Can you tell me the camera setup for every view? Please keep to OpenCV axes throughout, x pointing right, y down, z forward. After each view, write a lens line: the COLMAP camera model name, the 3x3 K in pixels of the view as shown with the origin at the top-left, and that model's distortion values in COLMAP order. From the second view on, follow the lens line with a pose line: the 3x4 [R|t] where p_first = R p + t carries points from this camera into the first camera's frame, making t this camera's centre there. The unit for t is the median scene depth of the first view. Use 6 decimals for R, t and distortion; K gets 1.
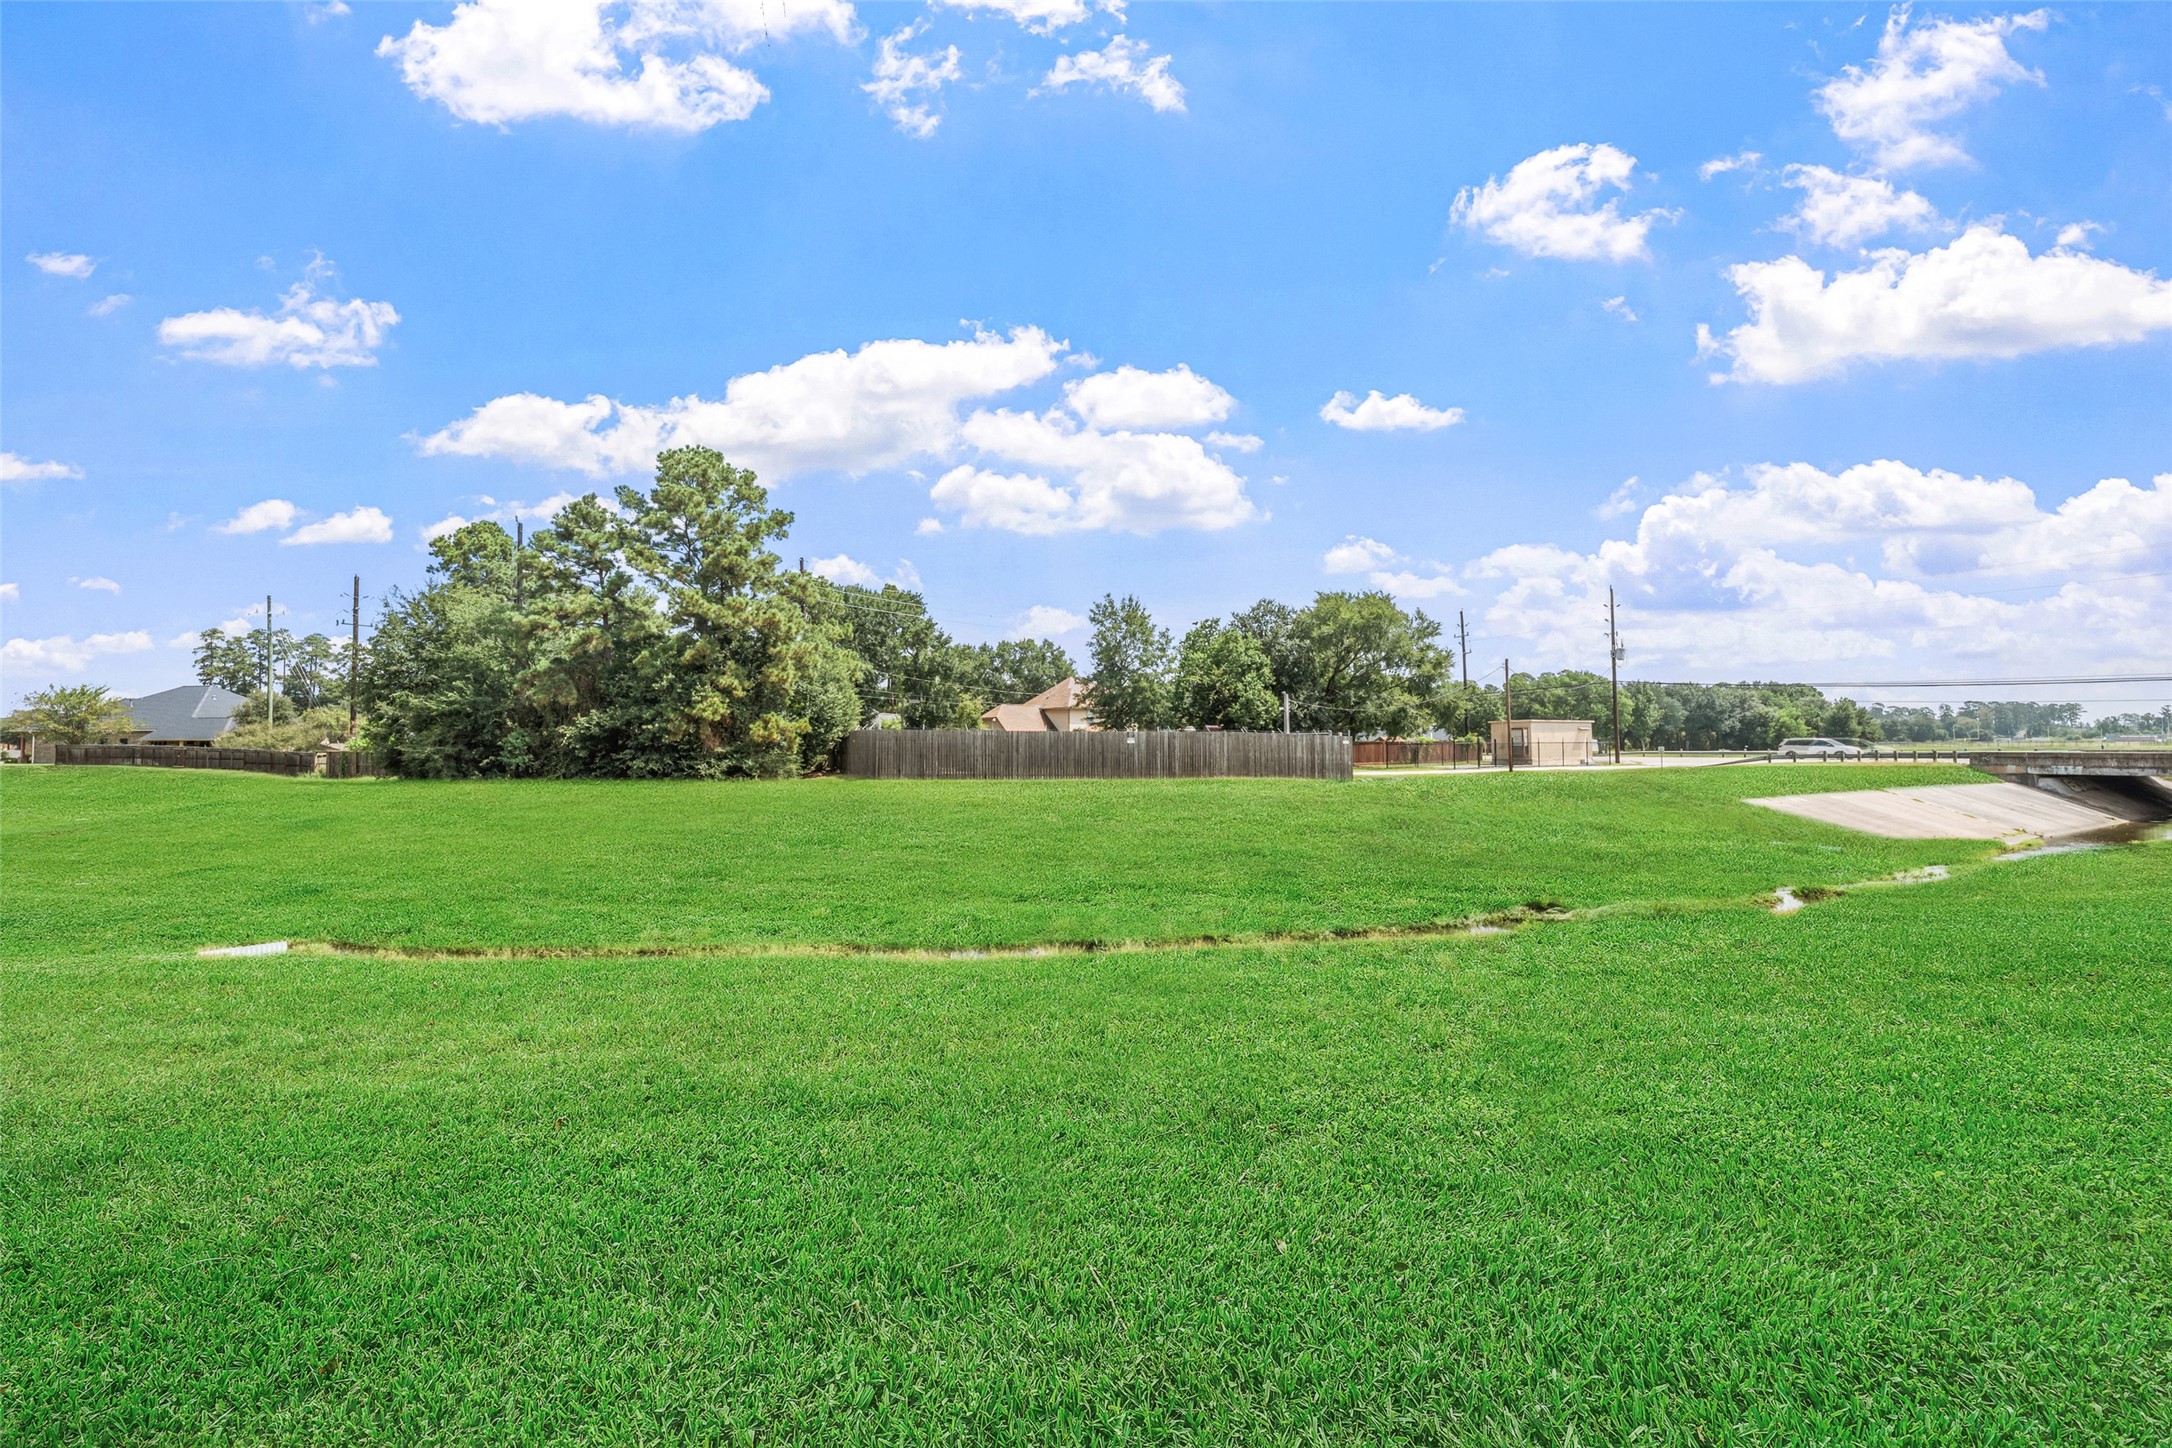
lens RADIAL K [[747.0, 0, 1095.5], [0, 747.0, 735.4], [0, 0, 1]] dist [-0.002412, -0.000144]
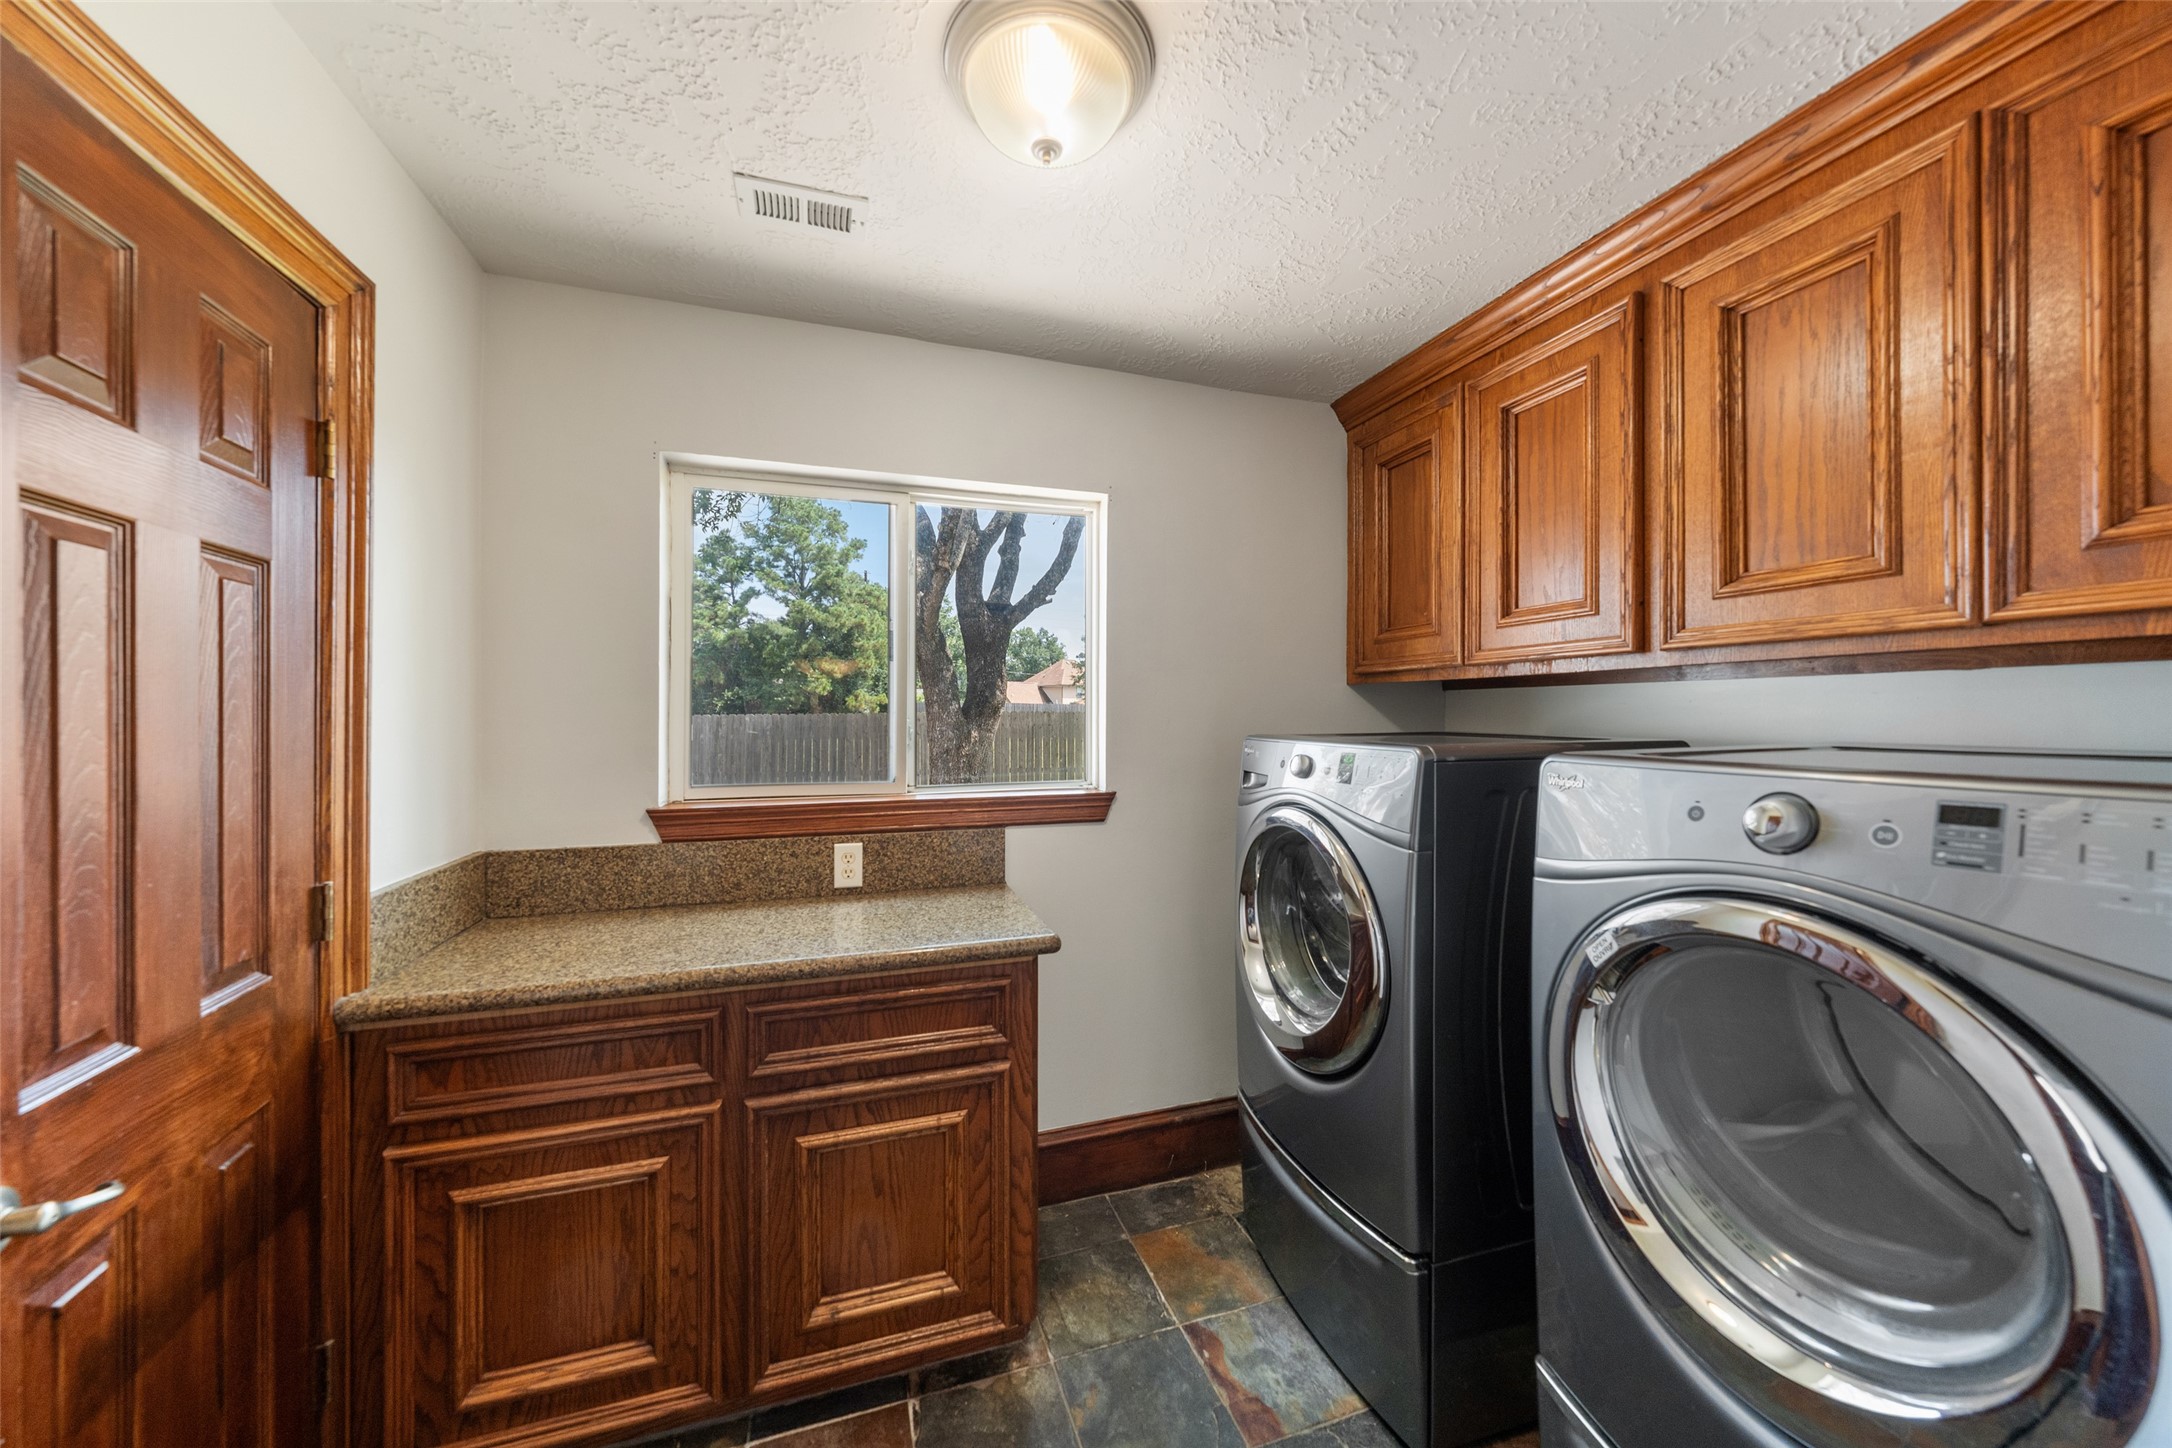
lens RADIAL K [[747.0, 0, 1080.9], [0, 747.0, 711.2], [0, 0, 1]] dist [-0.002412, -0.000144]
pose [[0.999860, 0.009596, 0.013716, -0.036511], [-0.009637, 0.999949, 0.002937, 0.001967], [-0.013687, -0.003068, 0.999902, -0.361660]]
